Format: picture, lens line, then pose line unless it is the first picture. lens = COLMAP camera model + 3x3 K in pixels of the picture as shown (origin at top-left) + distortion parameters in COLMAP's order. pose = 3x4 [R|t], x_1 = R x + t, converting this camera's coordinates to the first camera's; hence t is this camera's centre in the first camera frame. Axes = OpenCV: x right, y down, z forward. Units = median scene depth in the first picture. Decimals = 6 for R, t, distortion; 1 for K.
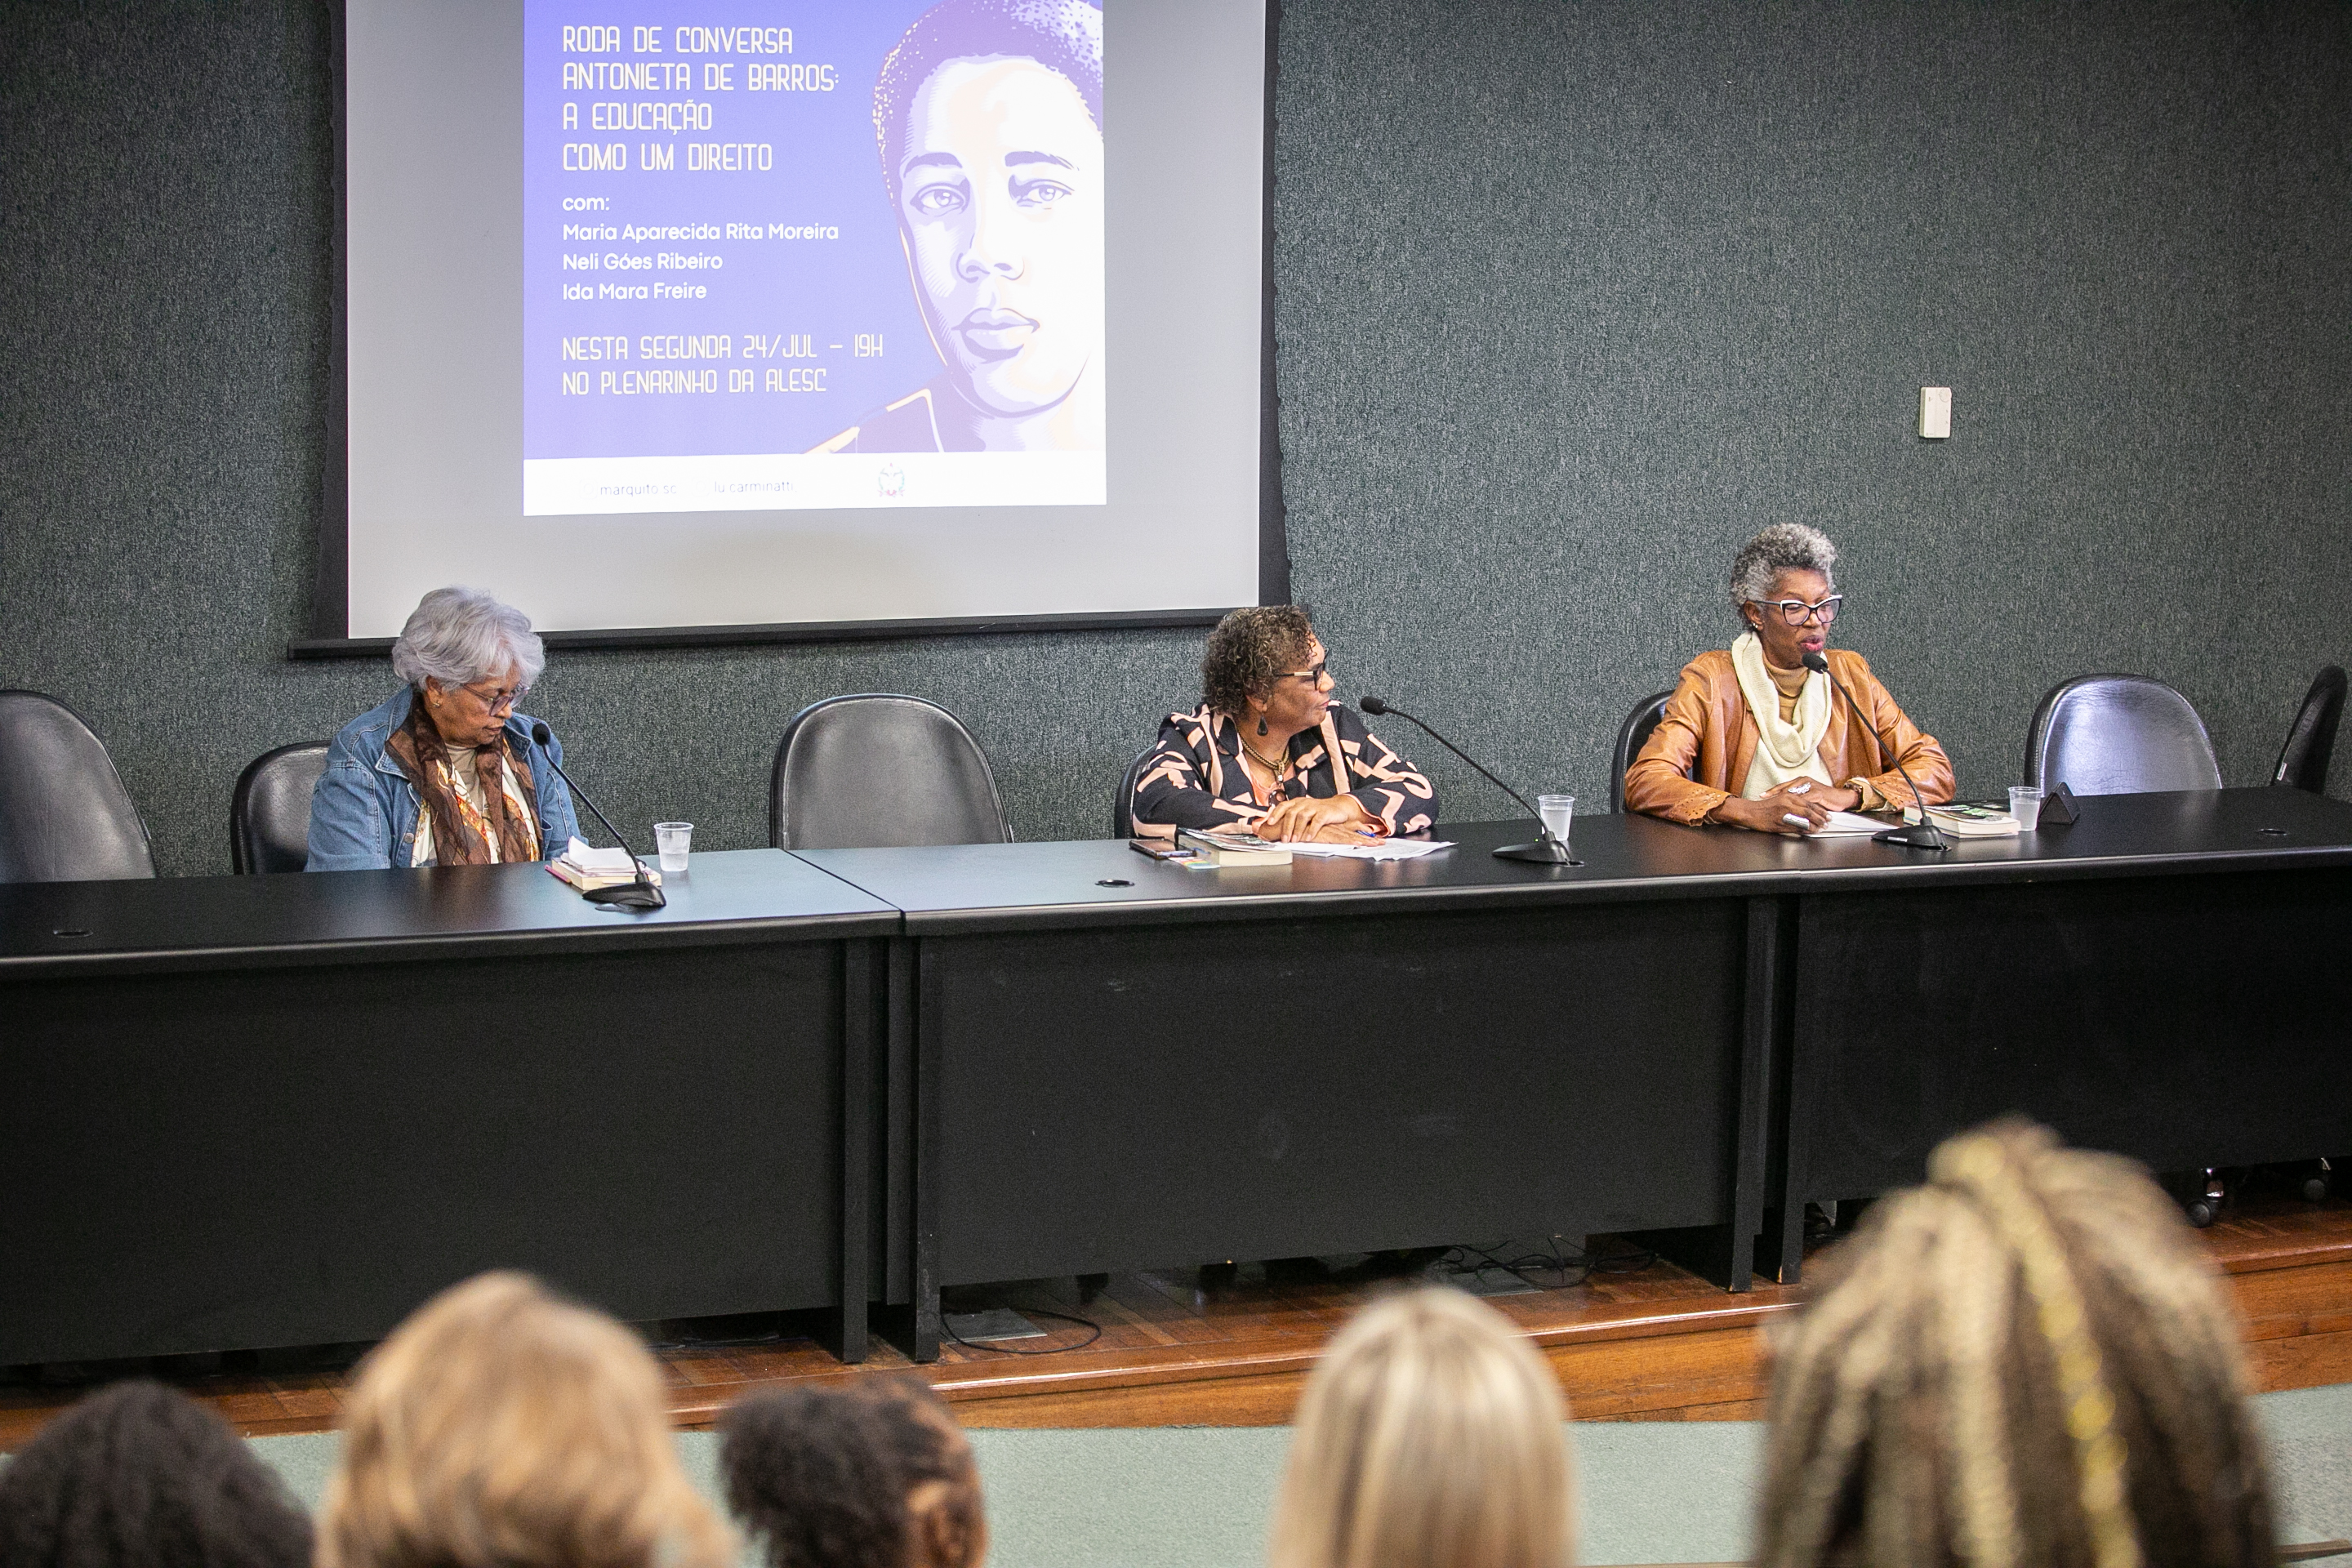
lens RADIAL K [[4775.1, 0, 1176.0], [0, 4775.1, 784.0], [0, 0, 1]] dist [-0.312585, 0.287208]
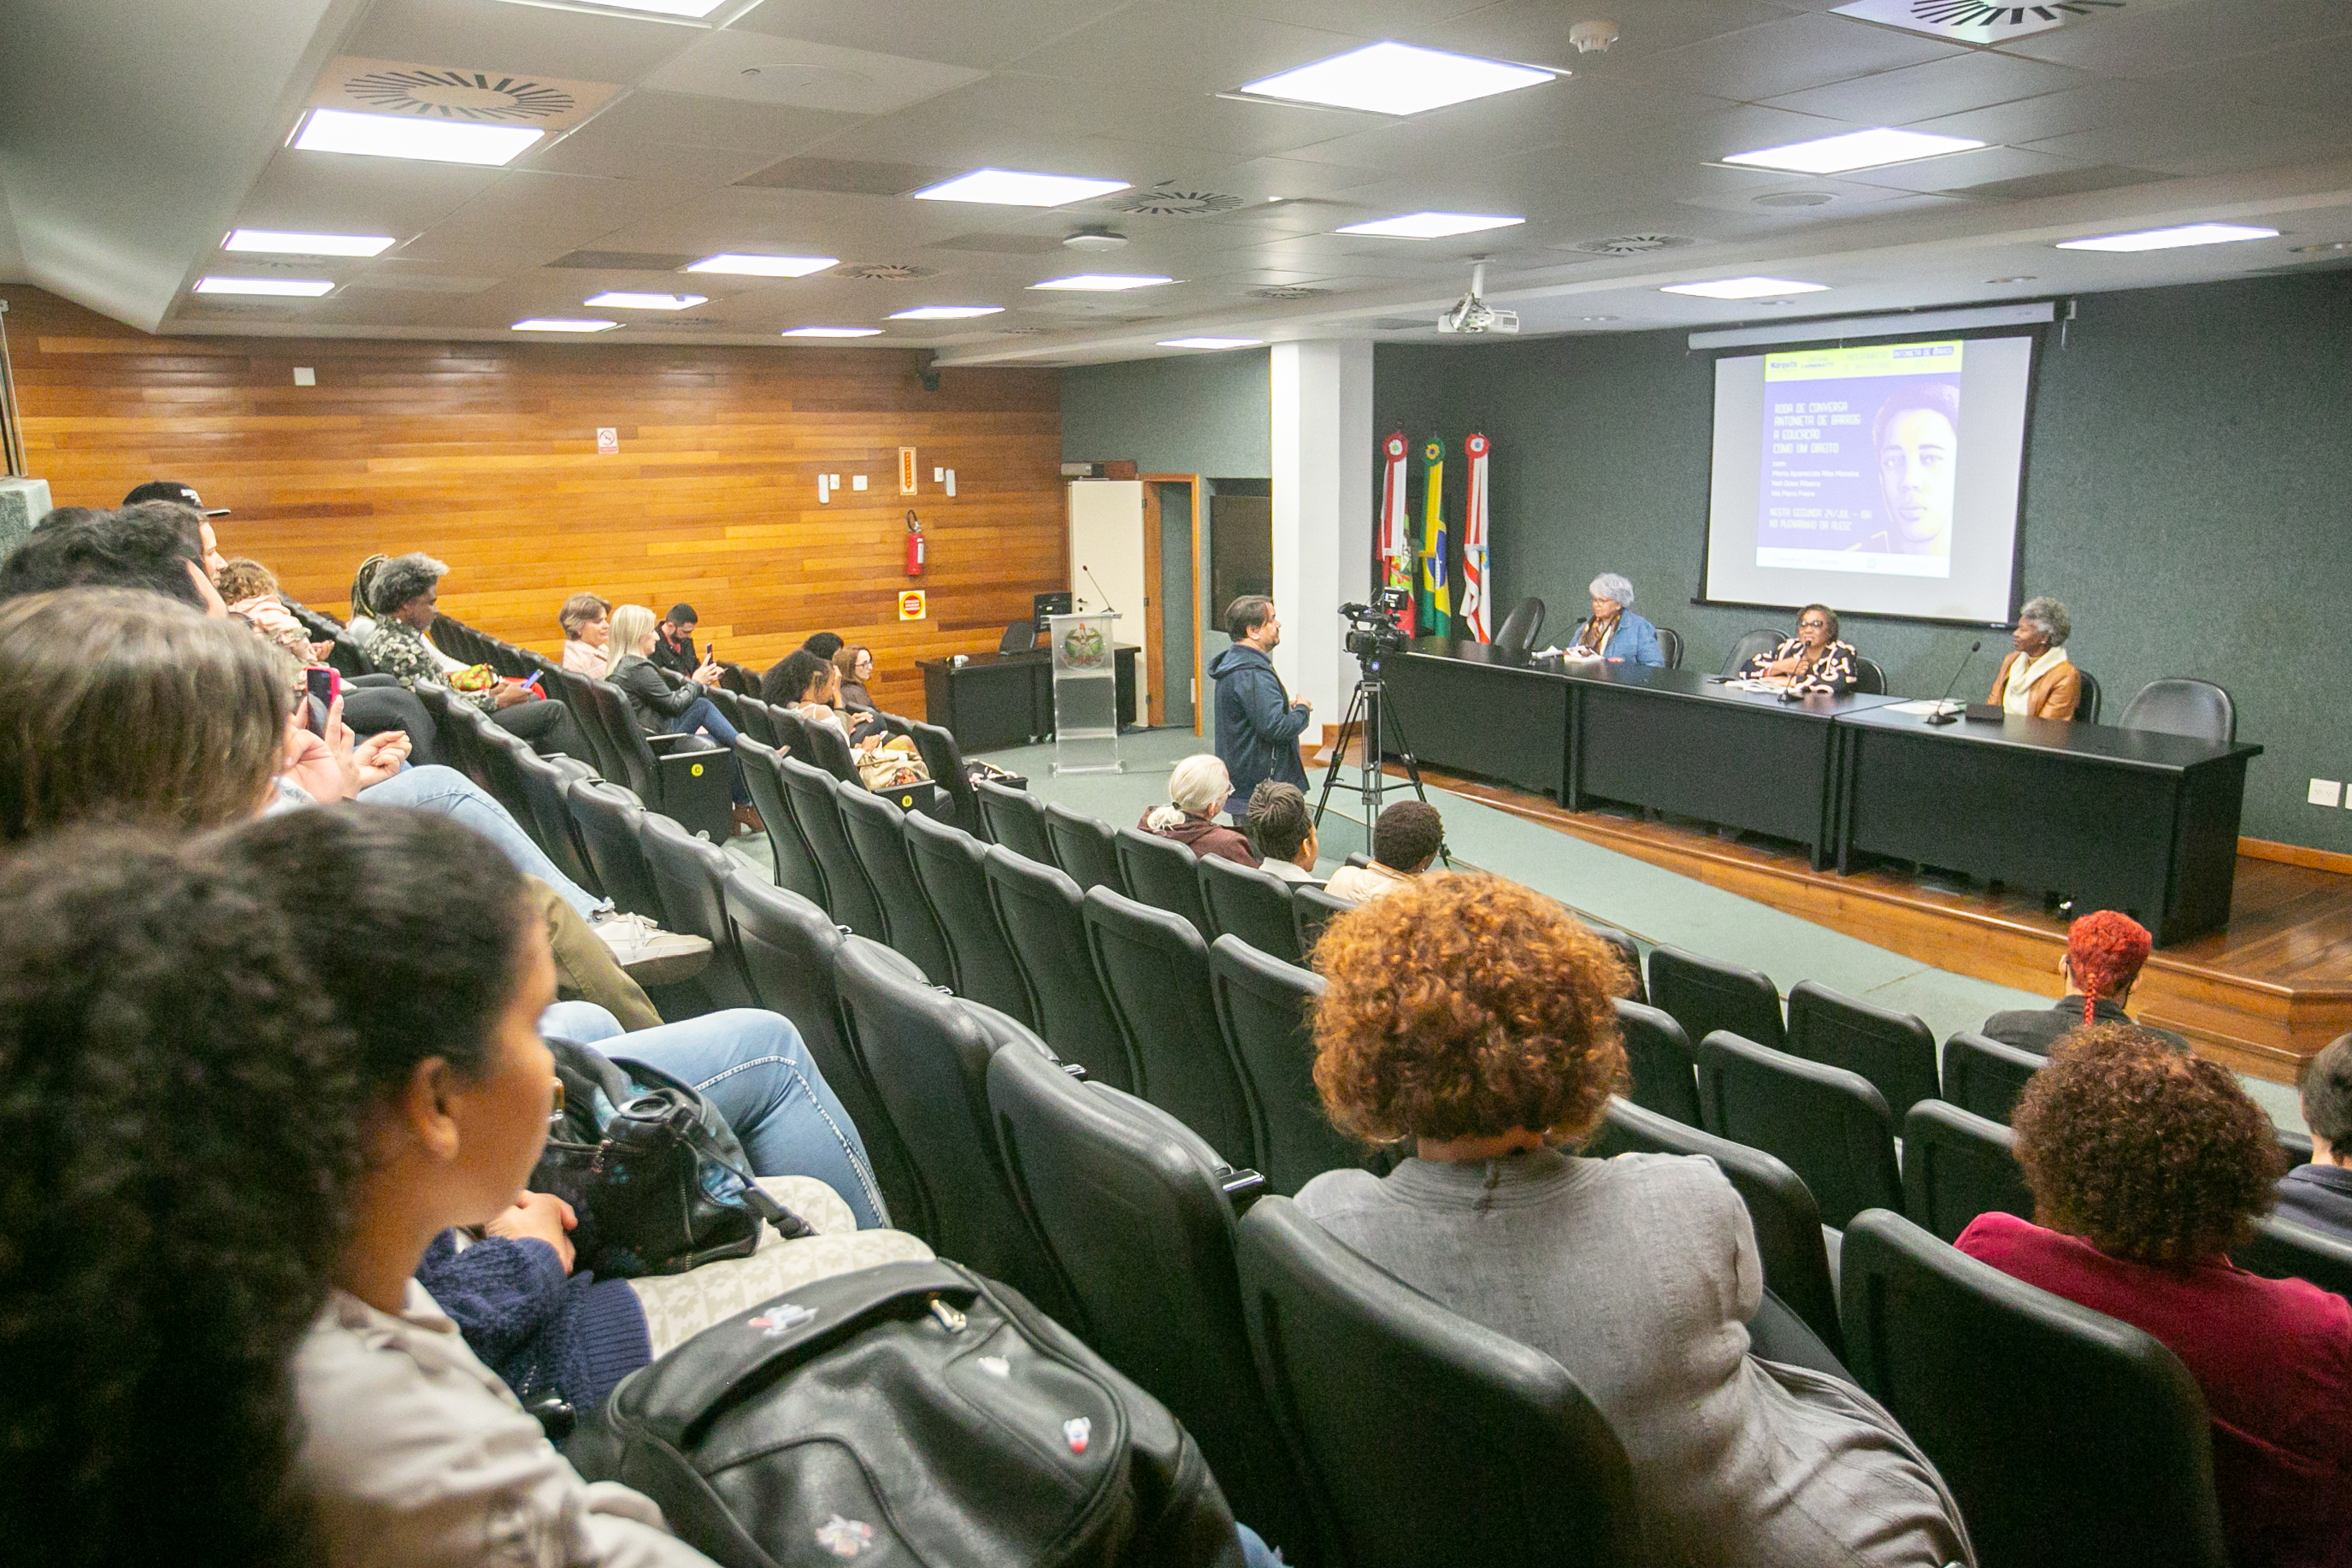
lens RADIAL K [[1608.2, 0, 1176.0], [0, 1608.2, 784.0], [0, 0, 1]] dist [-0.046688, 0.084112]
pose [[0.200349, 0.182967, -0.962488, 0.807682], [-0.117883, 0.979771, 0.161714, -0.039825], [0.972607, 0.081062, 0.217865, 0.399285]]
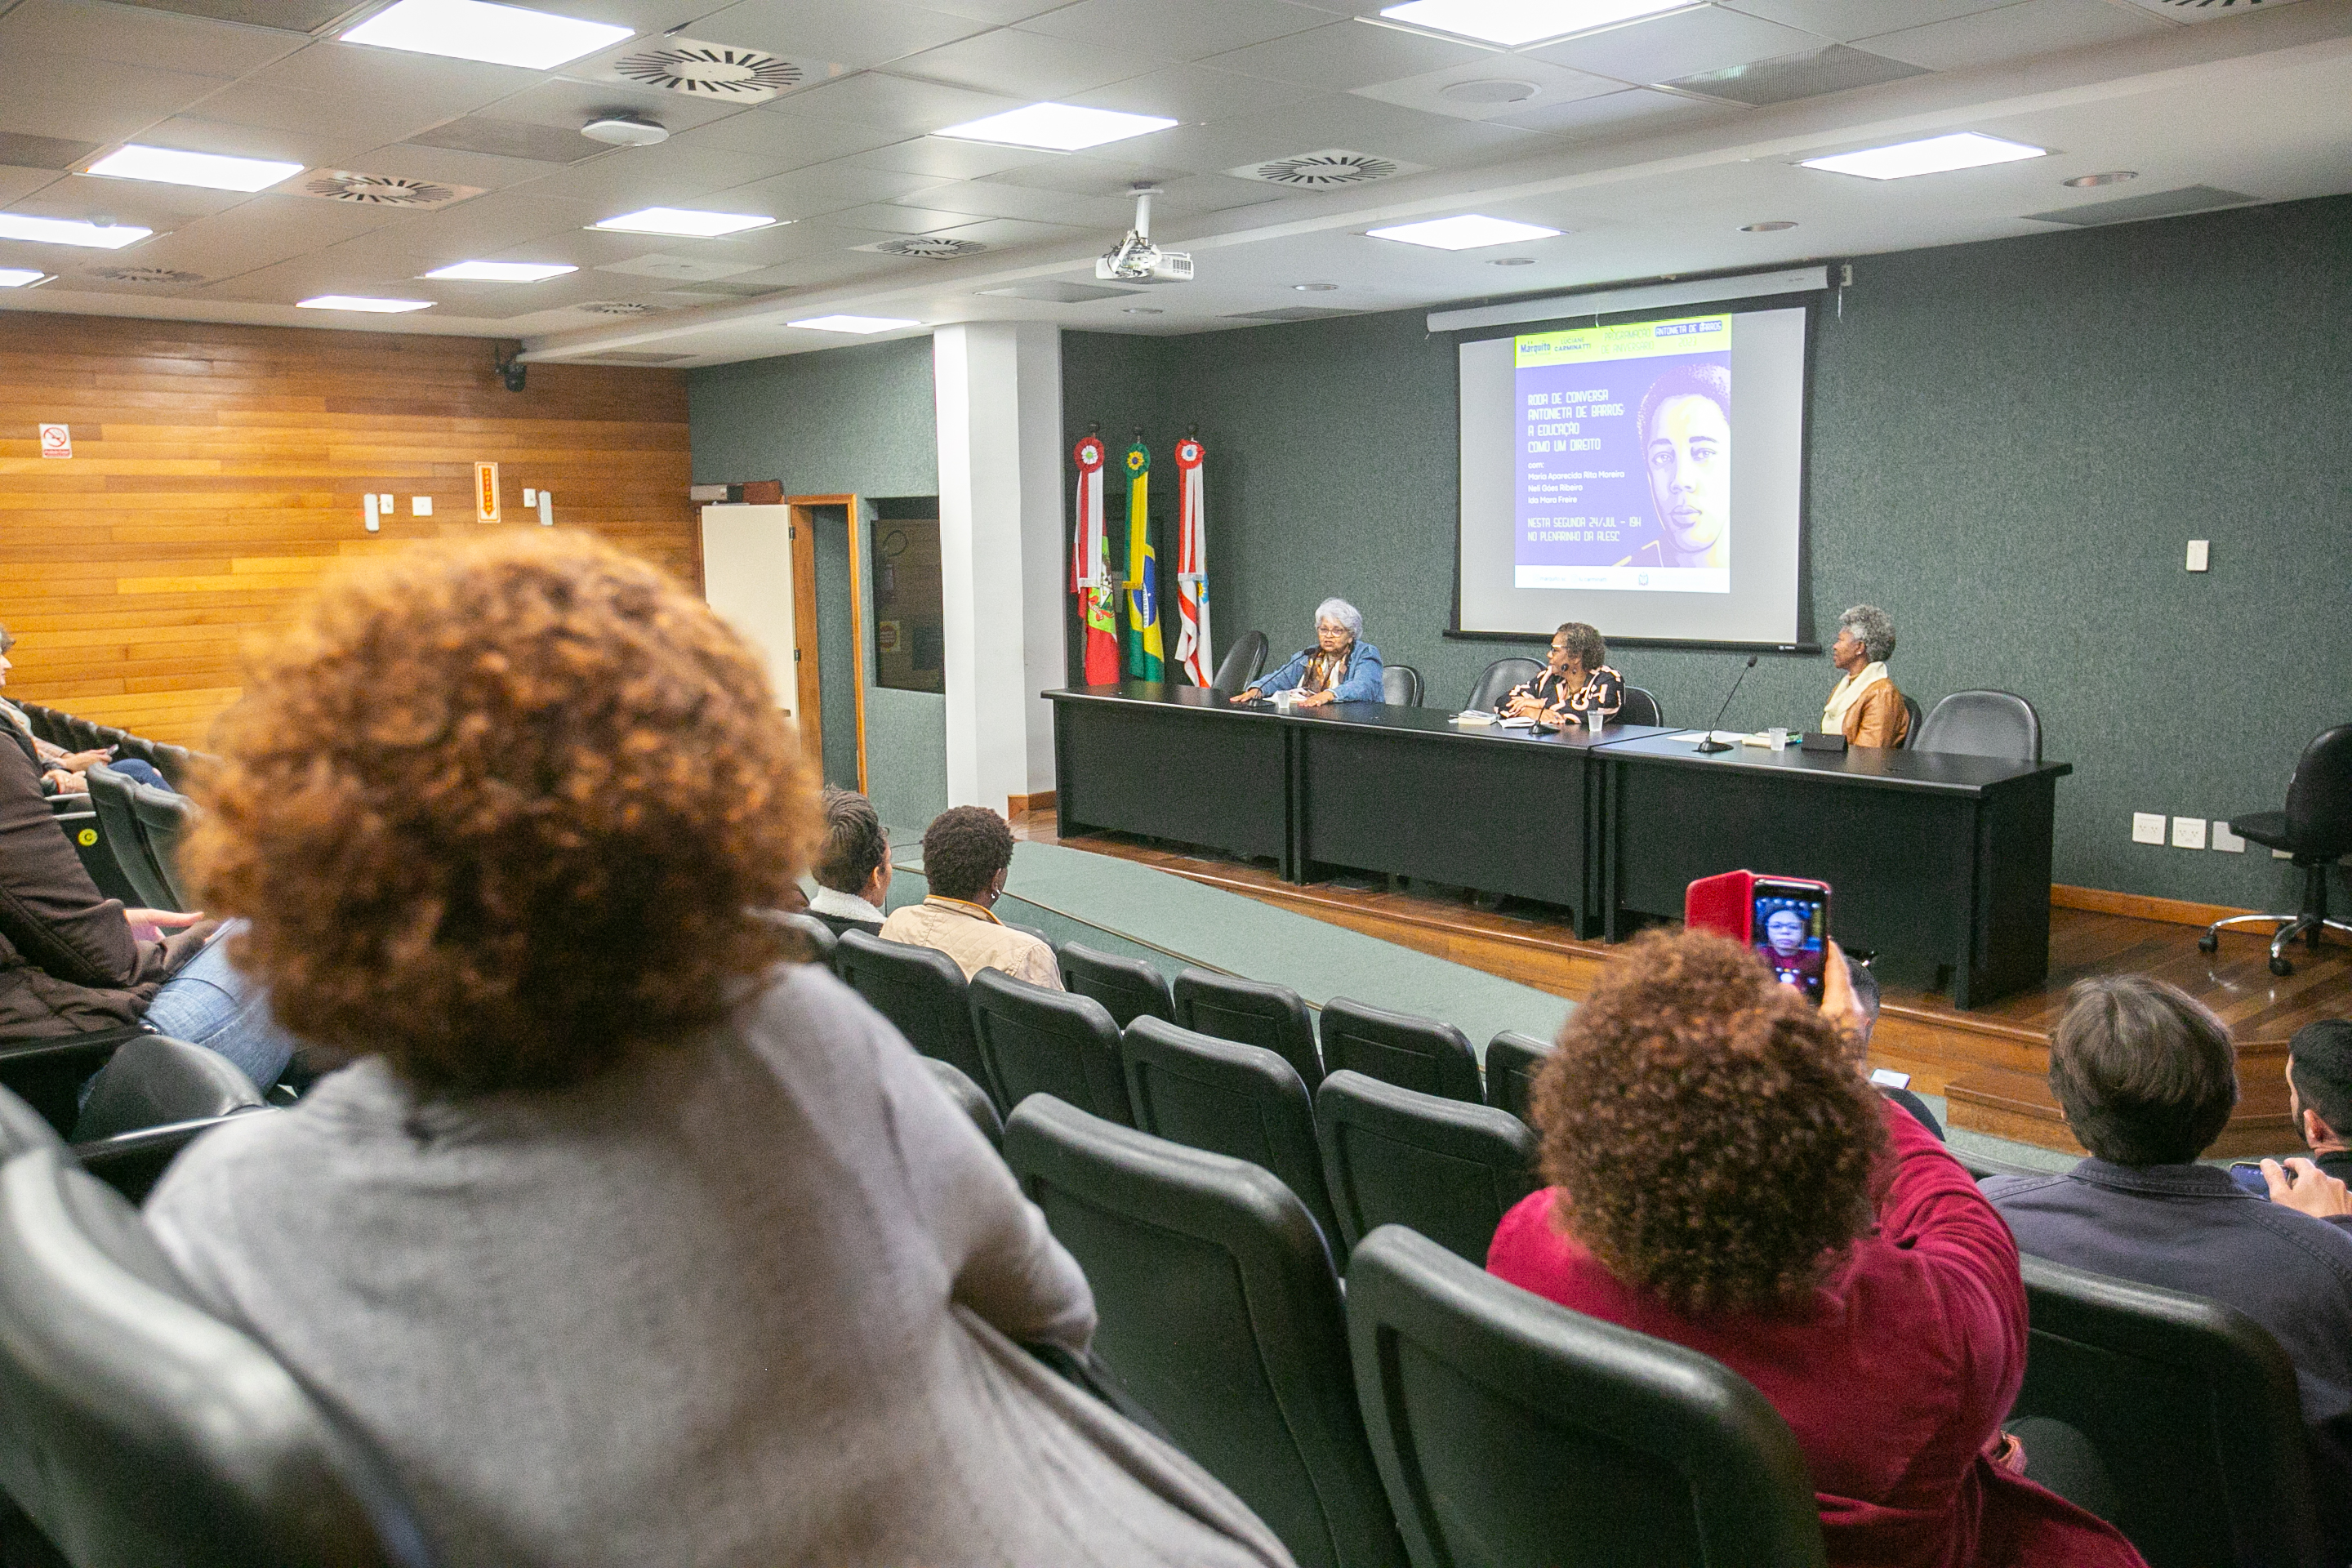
lens RADIAL K [[1919.5, 0, 1176.0], [0, 1919.5, 784.0], [0, 0, 1]] dist [-0.022270, 0.149158]
pose [[0.331496, 0.110920, -0.936914, 0.779513], [-0.111677, 0.990696, 0.077774, -0.010455], [0.936824, 0.078850, 0.340799, 0.463632]]
